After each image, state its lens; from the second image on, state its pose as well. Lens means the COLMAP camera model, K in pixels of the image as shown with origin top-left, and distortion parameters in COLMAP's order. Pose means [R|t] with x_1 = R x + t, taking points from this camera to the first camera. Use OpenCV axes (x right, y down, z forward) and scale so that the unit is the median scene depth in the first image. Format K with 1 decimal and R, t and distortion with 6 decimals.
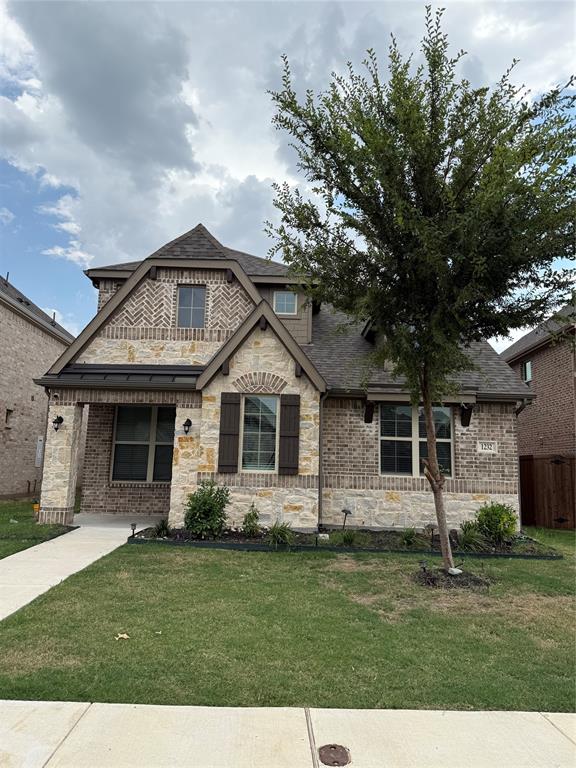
lens RADIAL K [[509.6, 0, 288.0], [0, 509.6, 384.0], [0, 0, 1]] dist [0.094818, -0.114966]
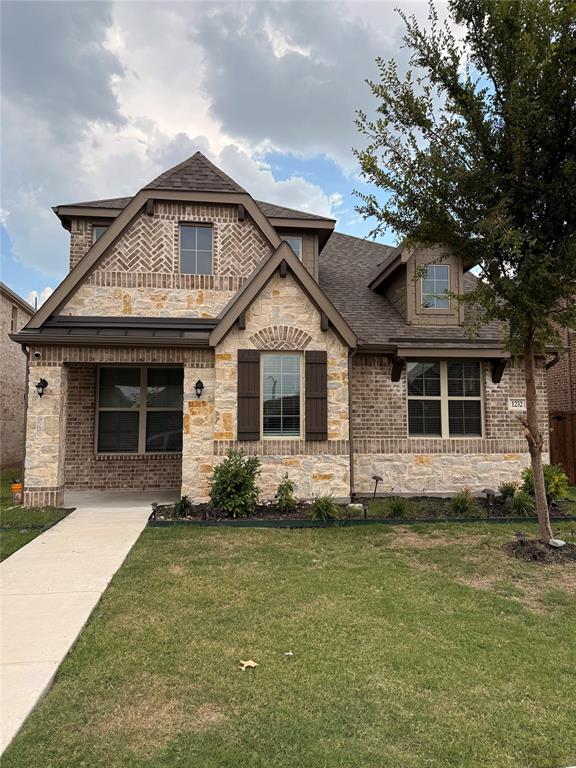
lens RADIAL K [[509.6, 0, 288.0], [0, 509.6, 384.0], [0, 0, 1]] dist [0.094818, -0.114966]
pose [[0.992758, -0.018624, 0.118682, -0.146934], [0.010444, 0.997550, 0.069174, 0.016014], [-0.119679, -0.067433, 0.990520, 0.123180]]
